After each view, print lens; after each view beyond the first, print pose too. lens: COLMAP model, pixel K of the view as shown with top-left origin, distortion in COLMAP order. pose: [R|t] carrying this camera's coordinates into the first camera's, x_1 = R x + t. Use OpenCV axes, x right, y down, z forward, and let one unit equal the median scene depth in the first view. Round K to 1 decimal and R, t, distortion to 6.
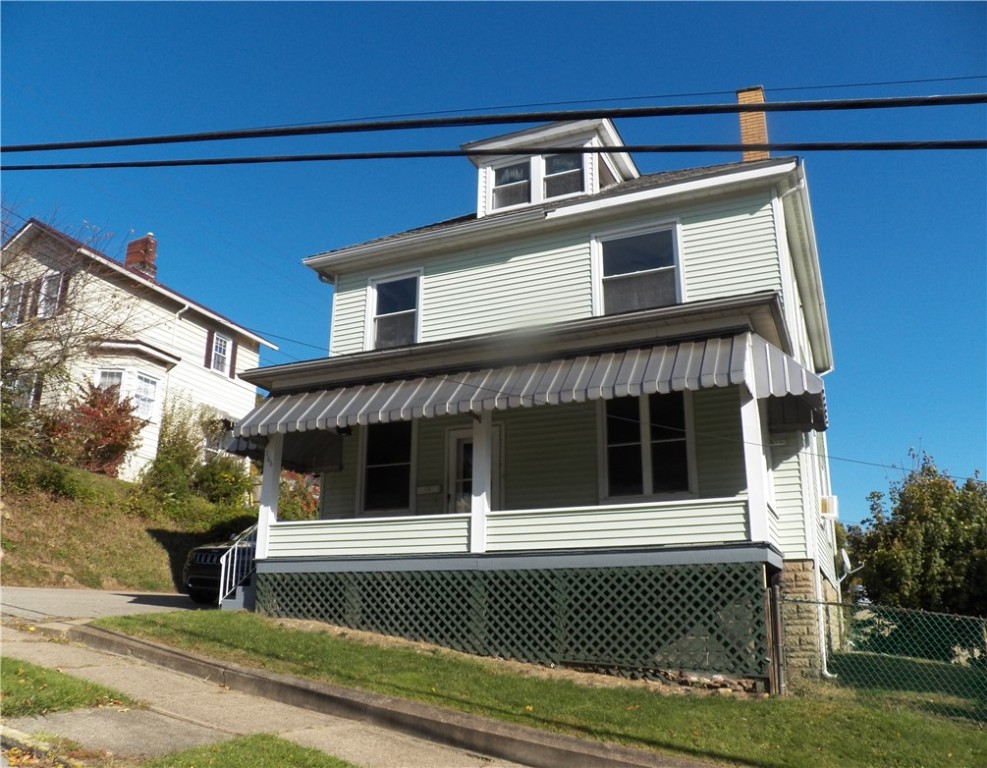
lens RADIAL K [[831.5, 0, 476.0], [0, 831.5, 391.7], [0, 0, 1]] dist [-0.143136, 0.095878]
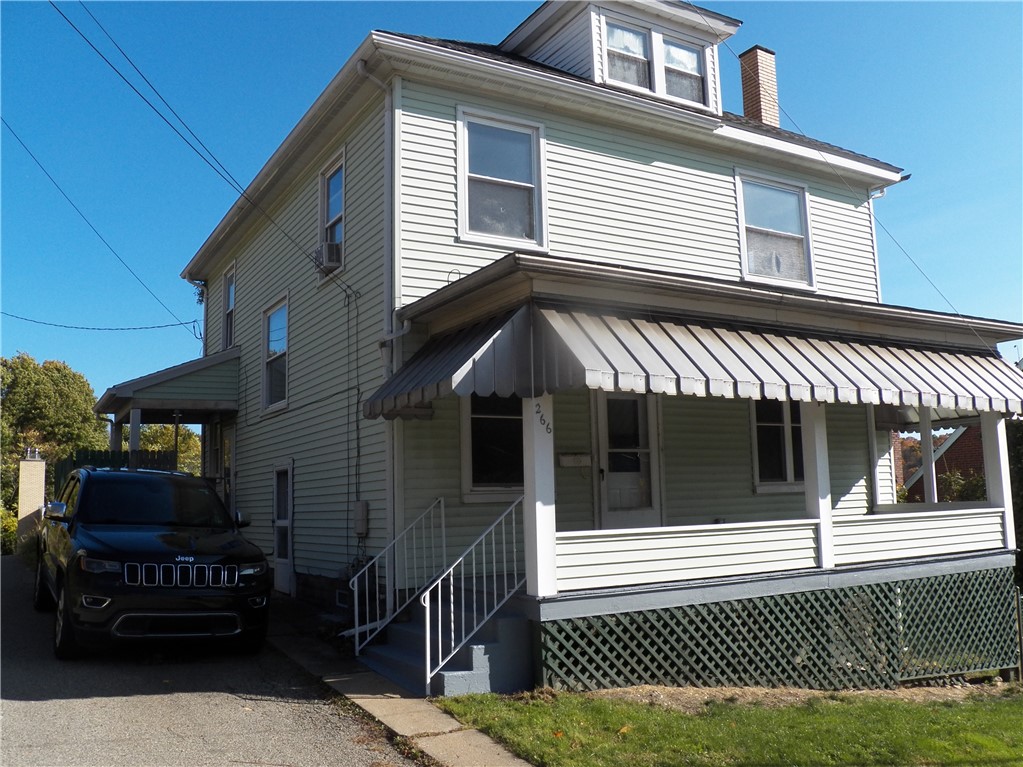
lens RADIAL K [[913.5, 0, 511.5], [0, 913.5, 383.5], [0, 0, 1]] dist [-0.179443, 0.184297]
pose [[0.570972, 0.081566, 0.816908, -0.896031], [-0.202401, 0.978324, 0.043784, 0.038723], [-0.795629, -0.190342, 0.575104, 0.756312]]
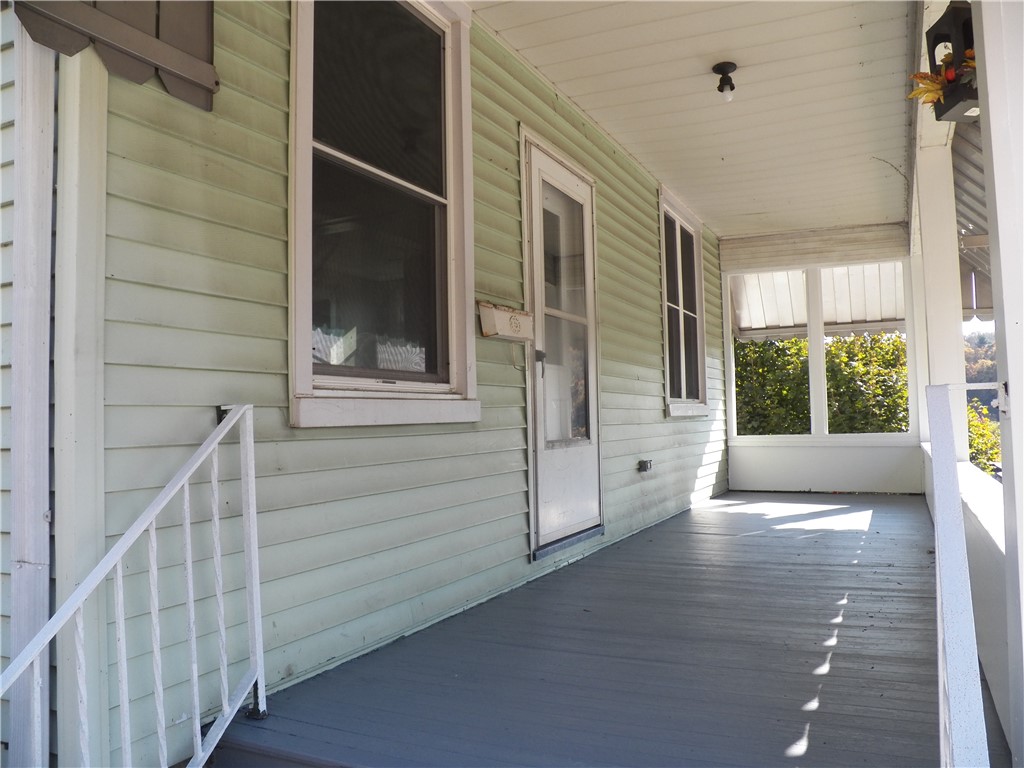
lens RADIAL K [[821.0, 0, 518.4], [0, 821.0, 385.6], [0, 0, 1]] dist [-0.154424, 0.115844]
pose [[0.007016, 0.031987, 0.999464, -0.417039], [-0.263313, 0.964274, -0.029012, 0.179670], [-0.964685, -0.262968, 0.015188, 1.219979]]
